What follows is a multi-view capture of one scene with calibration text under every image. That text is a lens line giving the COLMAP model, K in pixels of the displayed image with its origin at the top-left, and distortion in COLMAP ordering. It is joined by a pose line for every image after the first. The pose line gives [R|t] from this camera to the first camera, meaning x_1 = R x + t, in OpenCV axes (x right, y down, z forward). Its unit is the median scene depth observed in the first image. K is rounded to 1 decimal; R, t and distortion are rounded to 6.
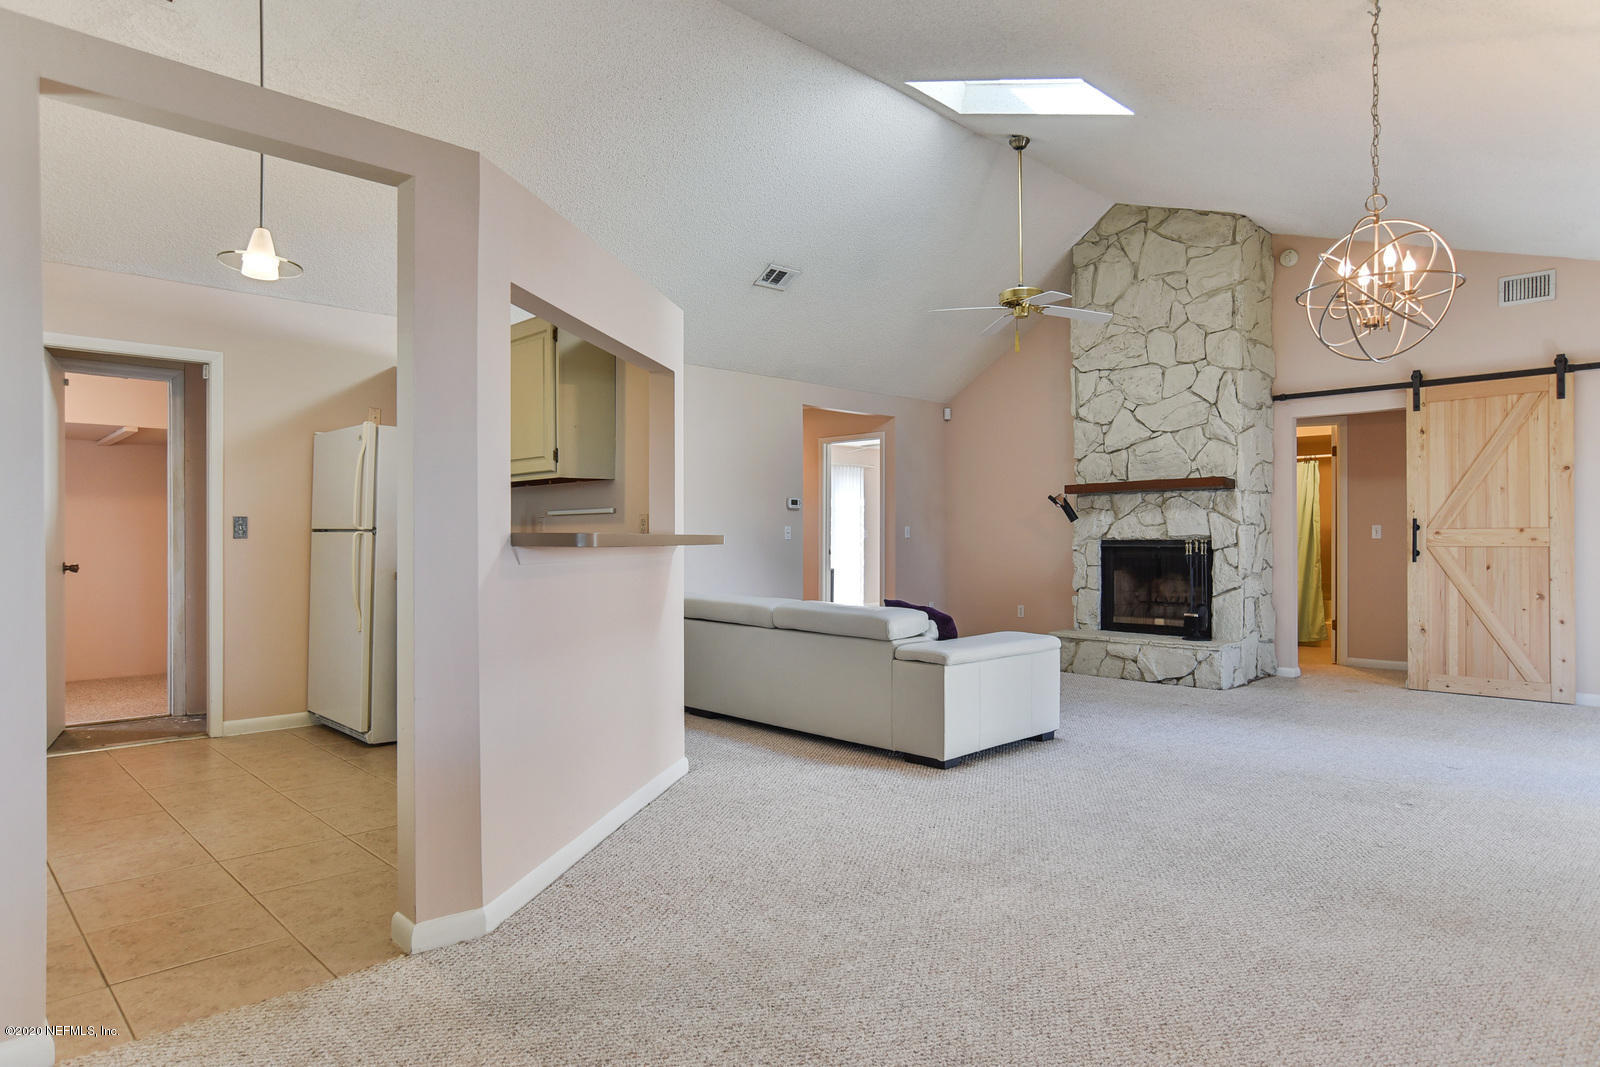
lens RADIAL K [[981.9, 0, 793.5], [0, 981.9, 538.4], [0, 0, 1]] dist [-0.014957, 0.028310]
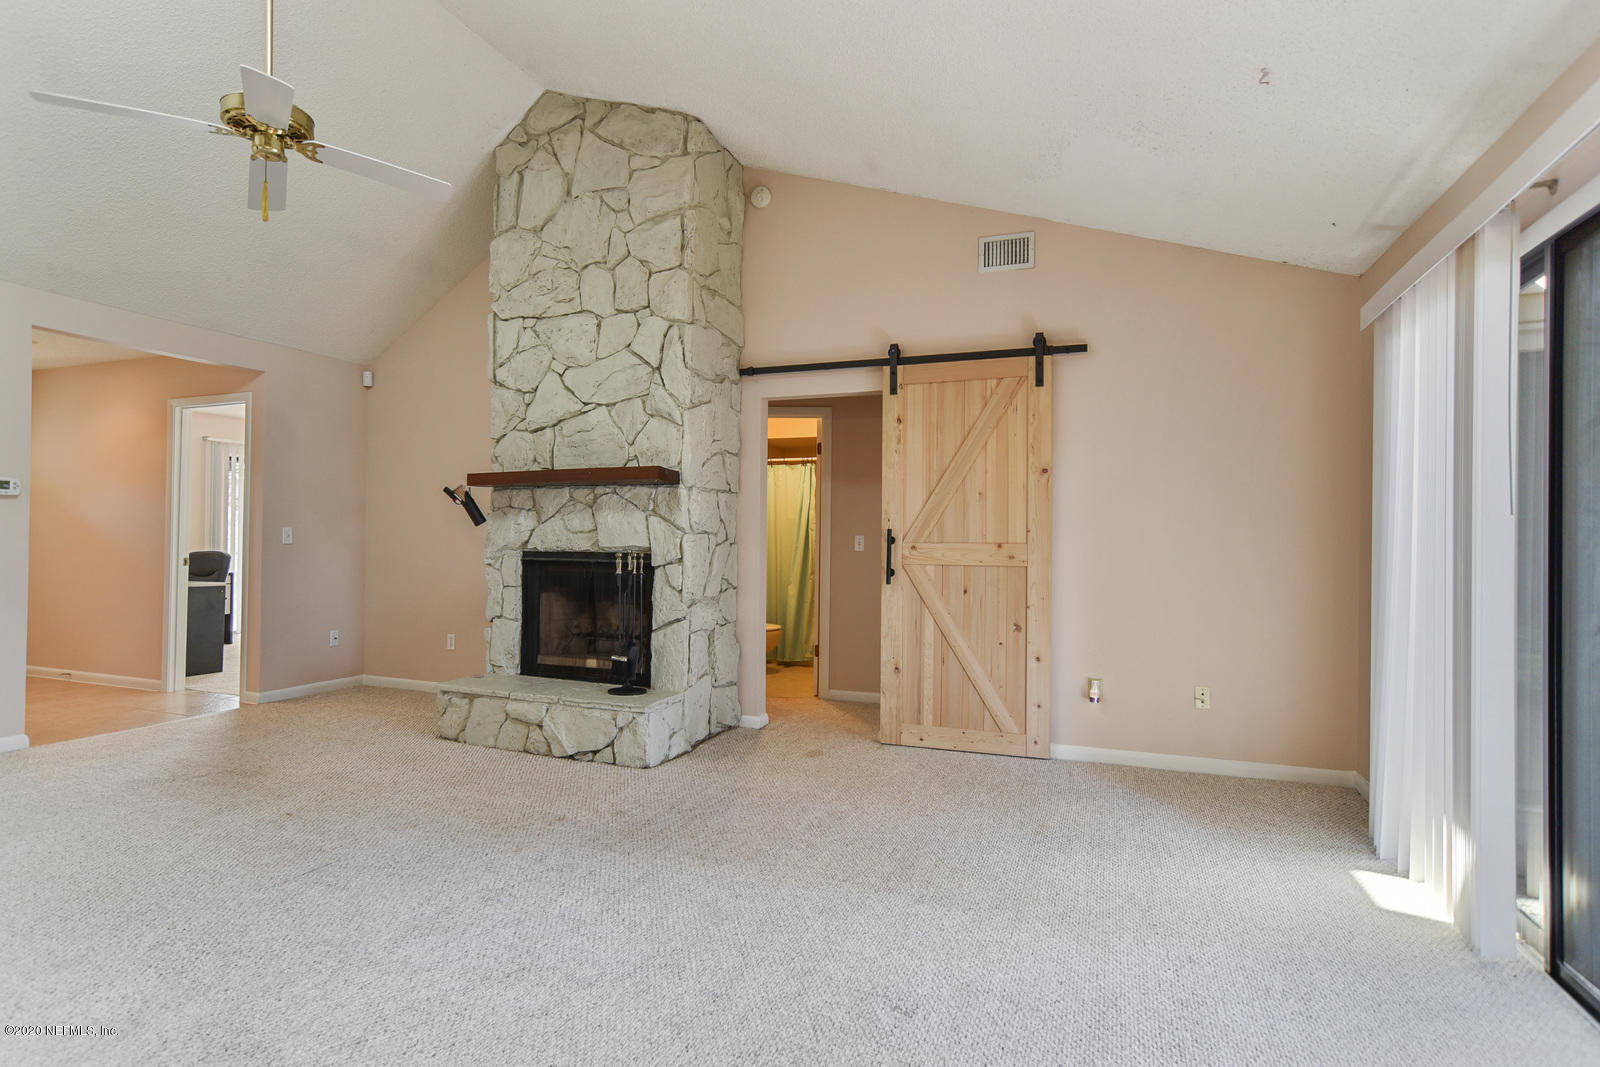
lens RADIAL K [[812.3, 0, 797.2], [0, 812.3, 538.1], [0, 0, 1]] dist [-0.007450, 0.000674]
pose [[0.917649, 0.012013, 0.397211, 0.280873], [-0.012148, 0.999924, -0.002176, -0.009801], [-0.397207, -0.002829, 0.917725, 0.393826]]
